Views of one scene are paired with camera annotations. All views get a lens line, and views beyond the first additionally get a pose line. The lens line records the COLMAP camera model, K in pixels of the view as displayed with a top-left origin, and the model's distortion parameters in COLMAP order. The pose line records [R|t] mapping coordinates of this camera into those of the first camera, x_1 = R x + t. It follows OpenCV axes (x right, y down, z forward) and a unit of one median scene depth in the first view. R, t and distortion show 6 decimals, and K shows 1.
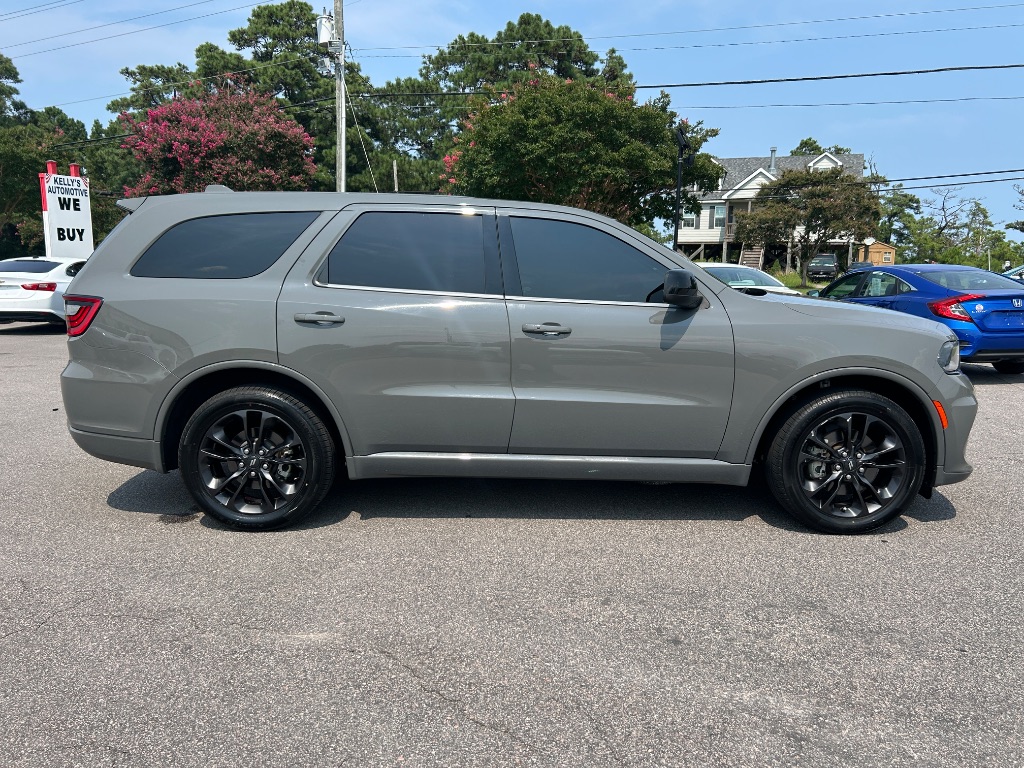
lens RADIAL K [[812.1, 0, 515.7], [0, 812.1, 381.9], [0, 0, 1]] dist [0.019100, -0.002348]
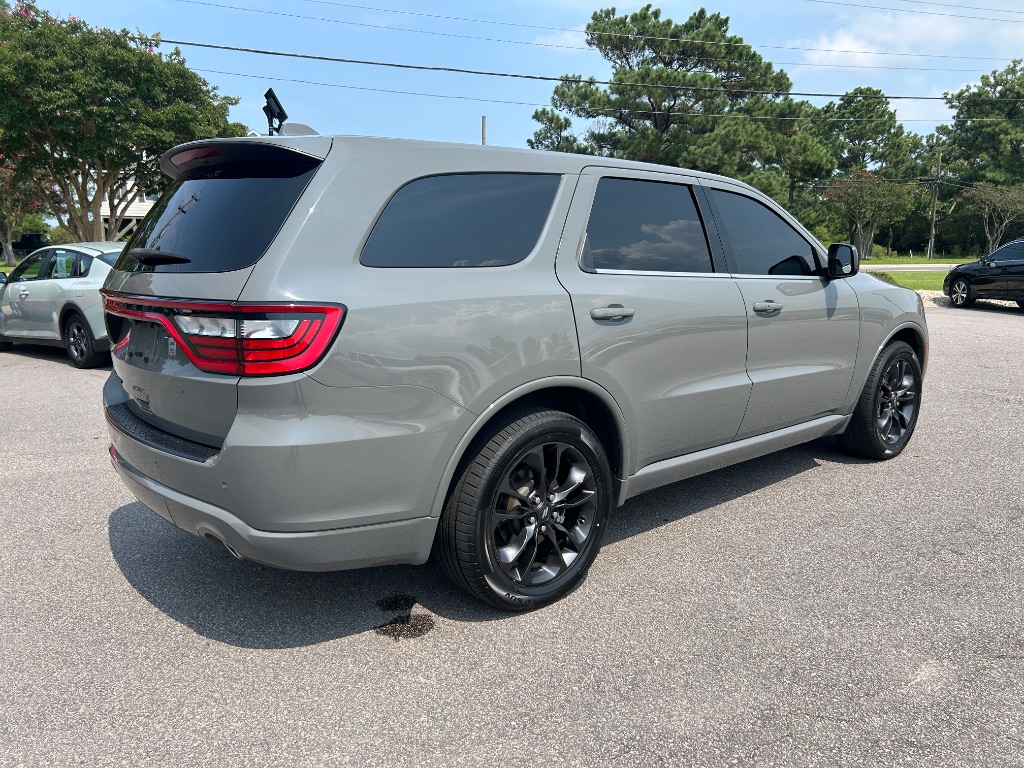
lens RADIAL K [[782.3, 0, 508.4], [0, 782.3, 384.1], [0, 0, 1]] dist [0.041062, -0.046746]
pose [[0.737208, -0.127262, 0.663572, -0.792225], [0.101984, 0.991808, 0.076911, -0.074947], [-0.667925, 0.010974, 0.744148, 0.482236]]
